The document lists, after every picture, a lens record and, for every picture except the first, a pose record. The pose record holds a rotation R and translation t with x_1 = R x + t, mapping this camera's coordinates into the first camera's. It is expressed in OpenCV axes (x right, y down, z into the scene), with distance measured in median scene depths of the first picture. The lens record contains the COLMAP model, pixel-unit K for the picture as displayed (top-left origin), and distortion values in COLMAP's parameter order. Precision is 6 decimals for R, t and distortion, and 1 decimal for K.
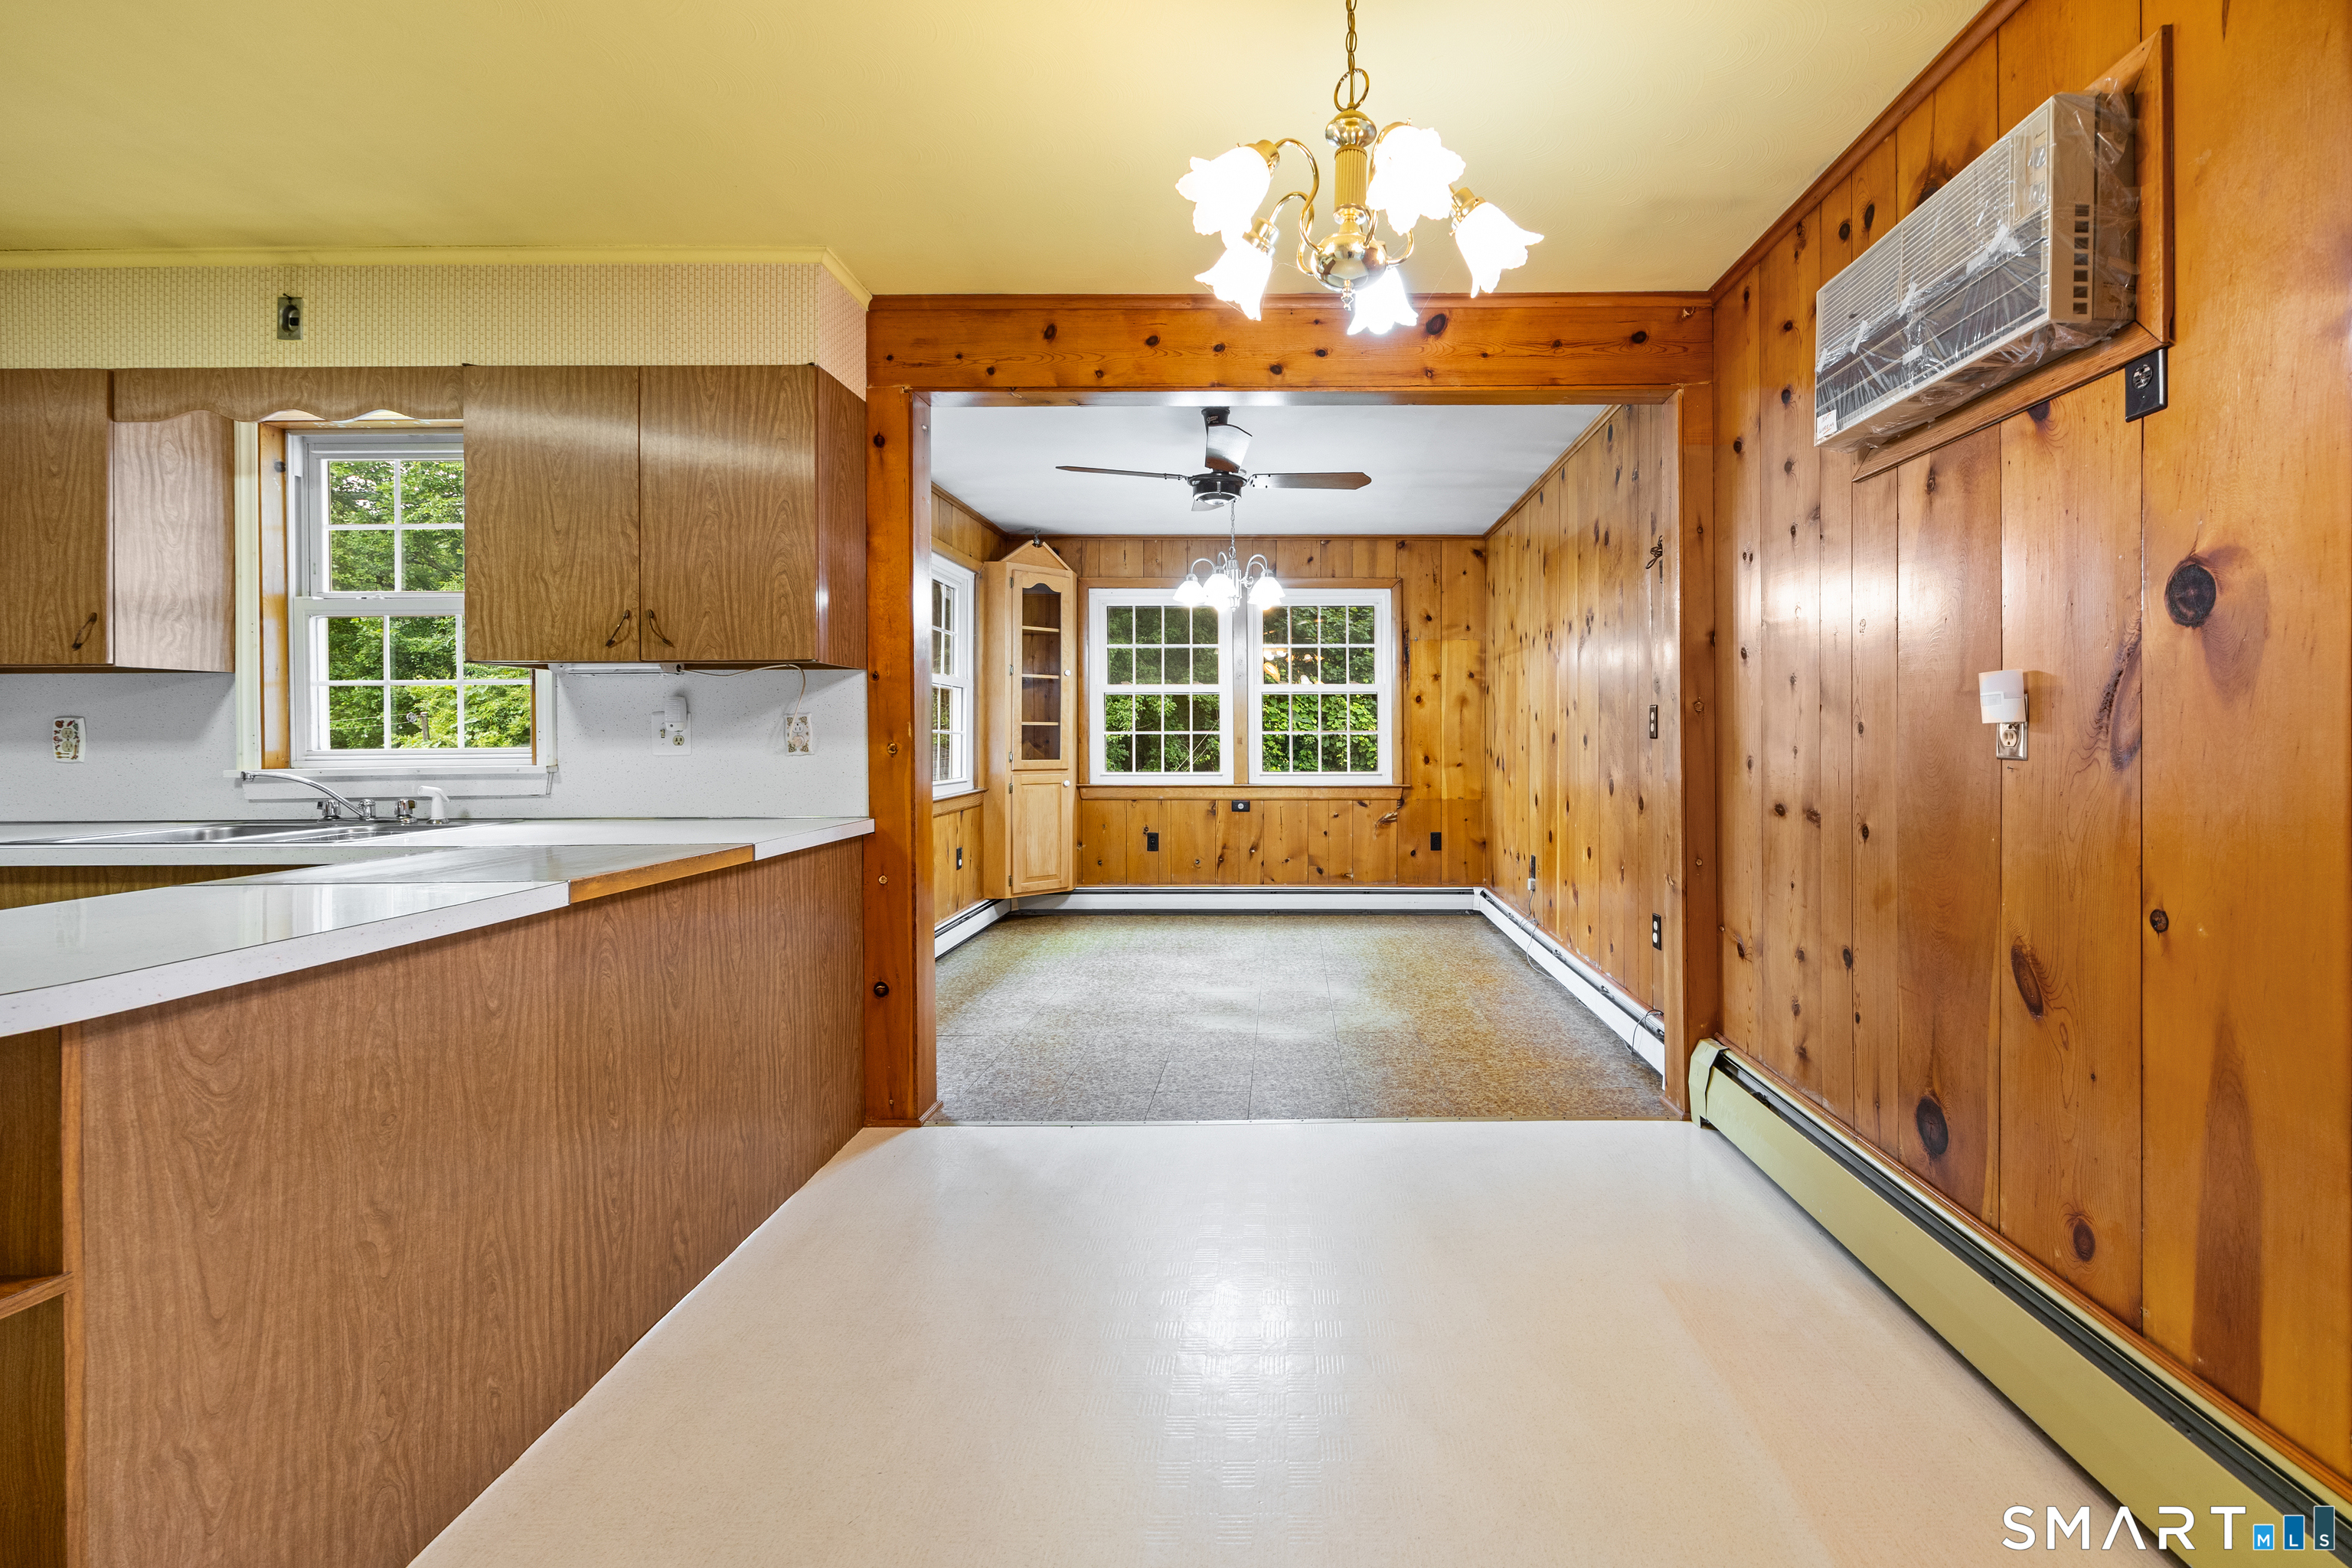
lens RADIAL K [[951.7, 0, 1179.2], [0, 951.7, 734.2], [0, 0, 1]] dist [-0.008207, 0.000129]
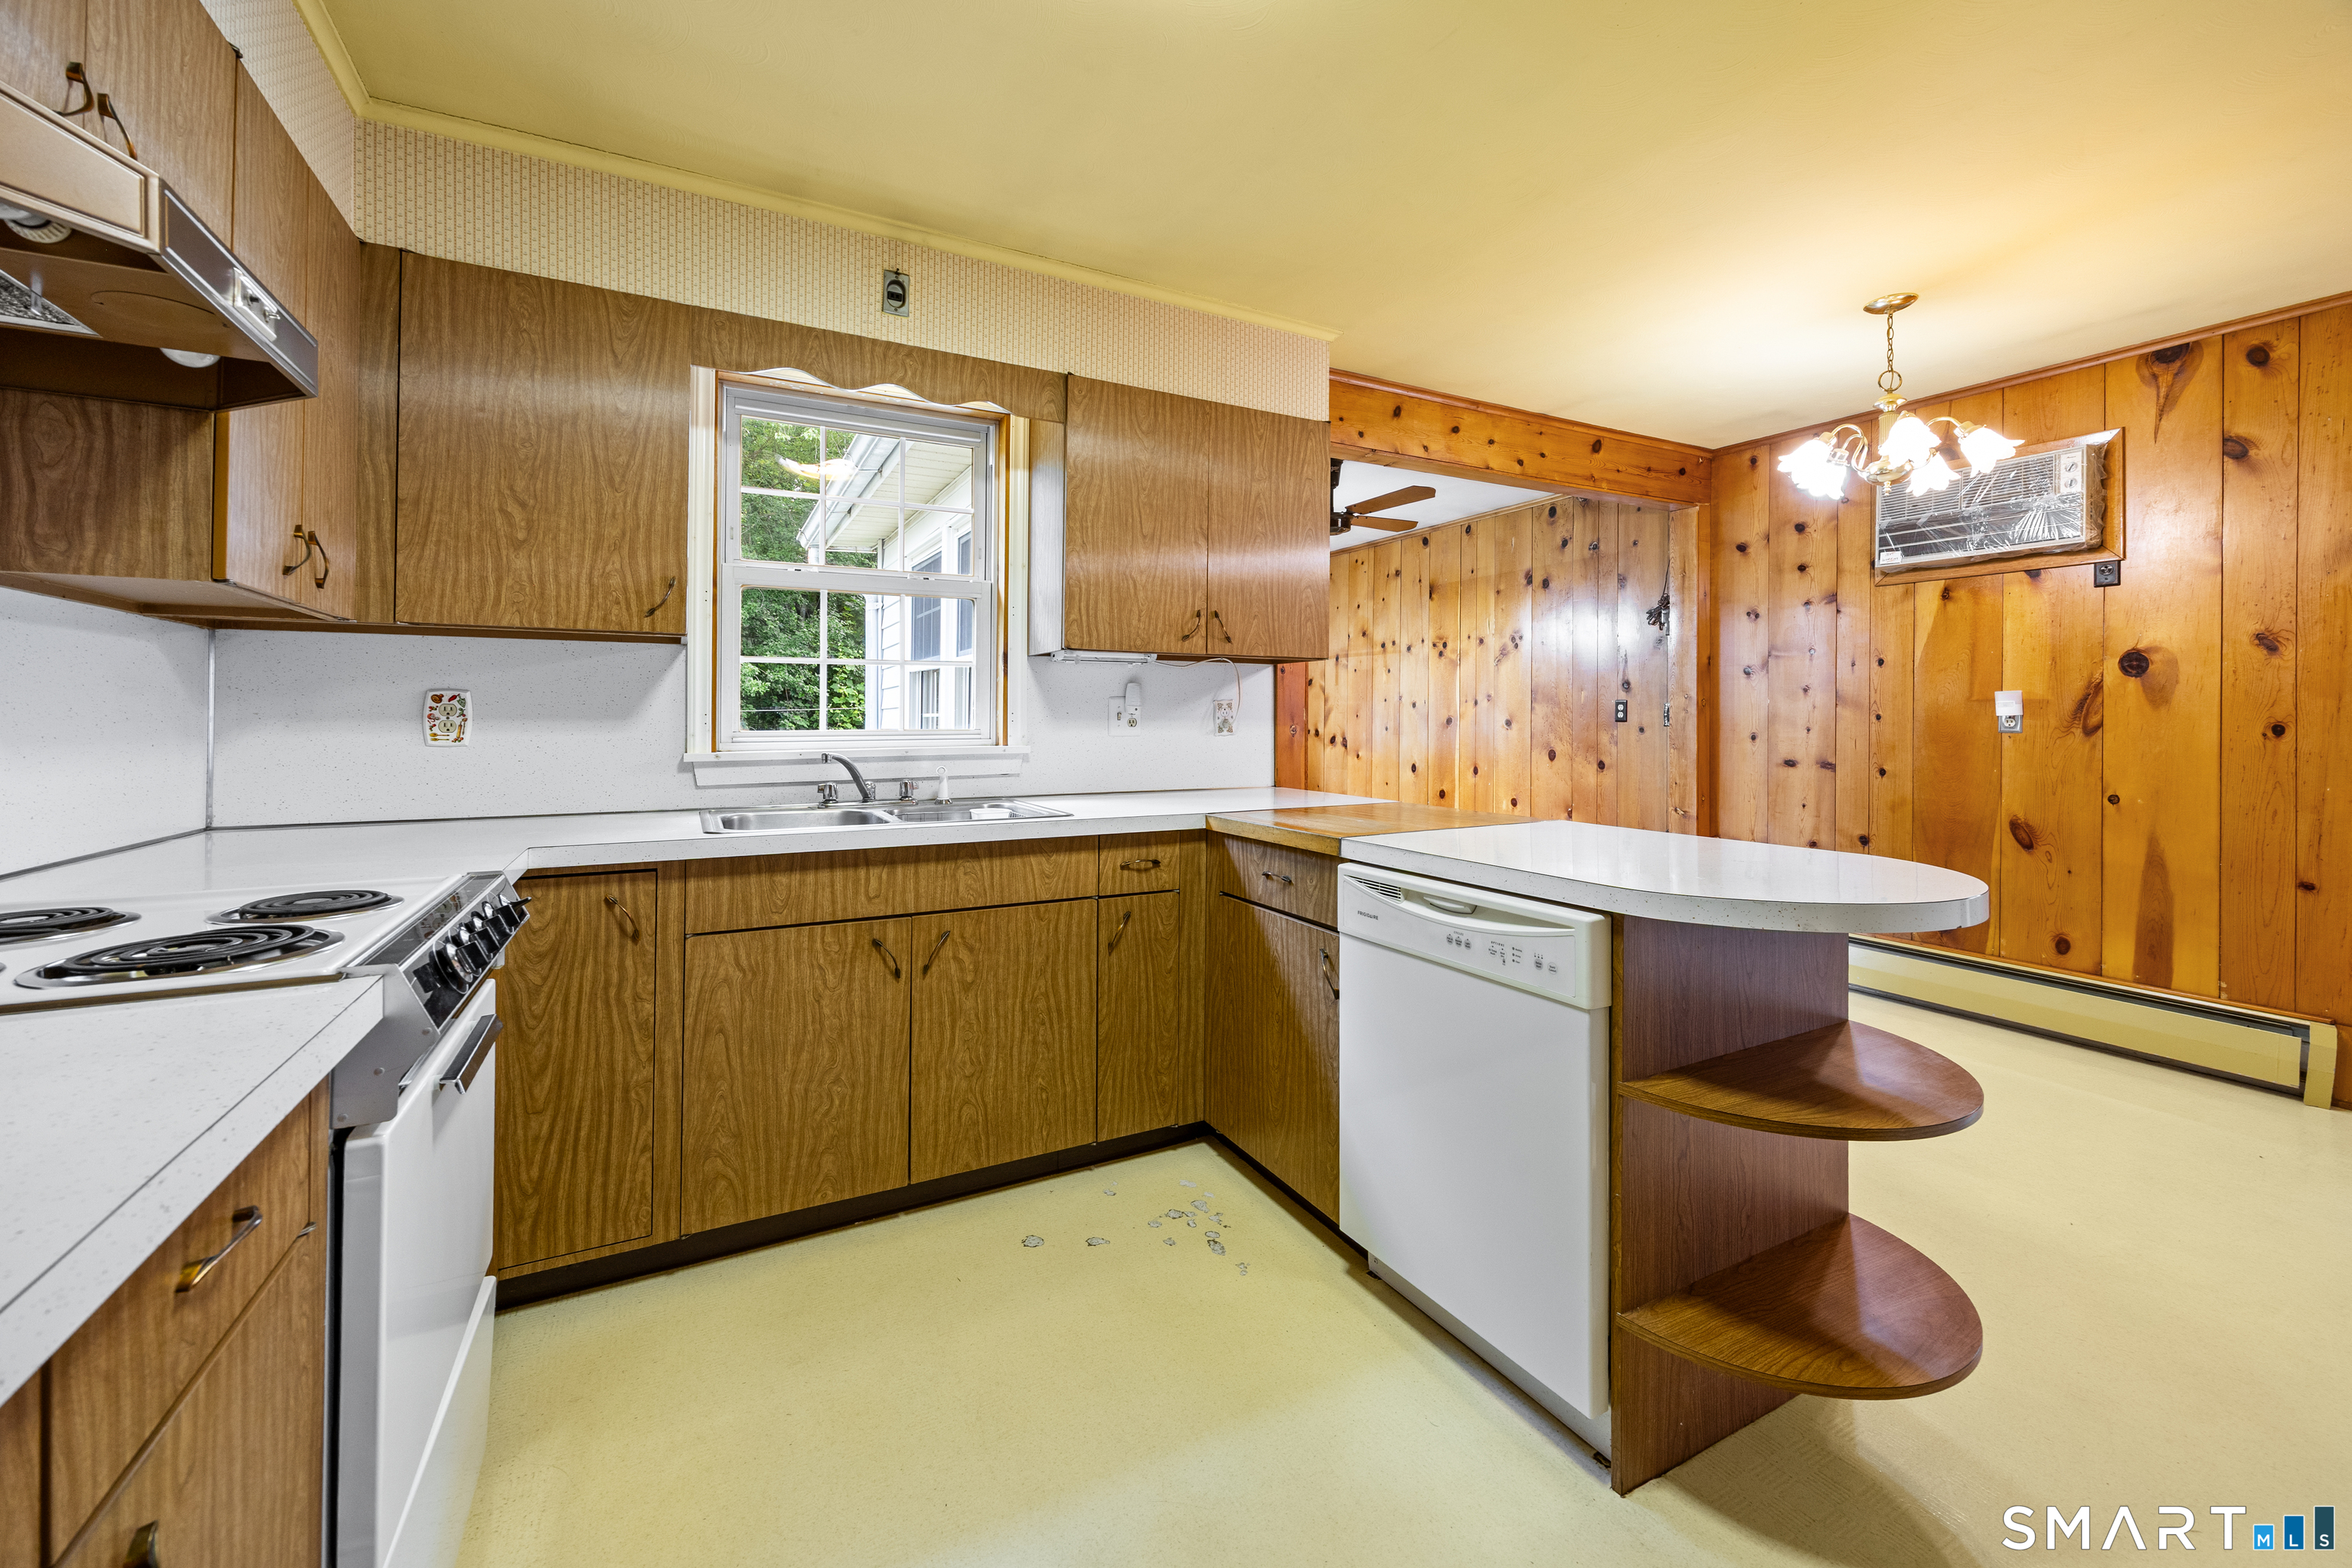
lens RADIAL K [[935.2, 0, 1174.5], [0, 935.2, 717.5], [0, 0, 1]] dist [0.000825, -0.000002]
pose [[0.887536, 0.005755, 0.460702, -1.138330], [-0.005083, 0.999983, -0.002699, 0.005065], [-0.460710, 0.000054, 0.887551, -0.004540]]
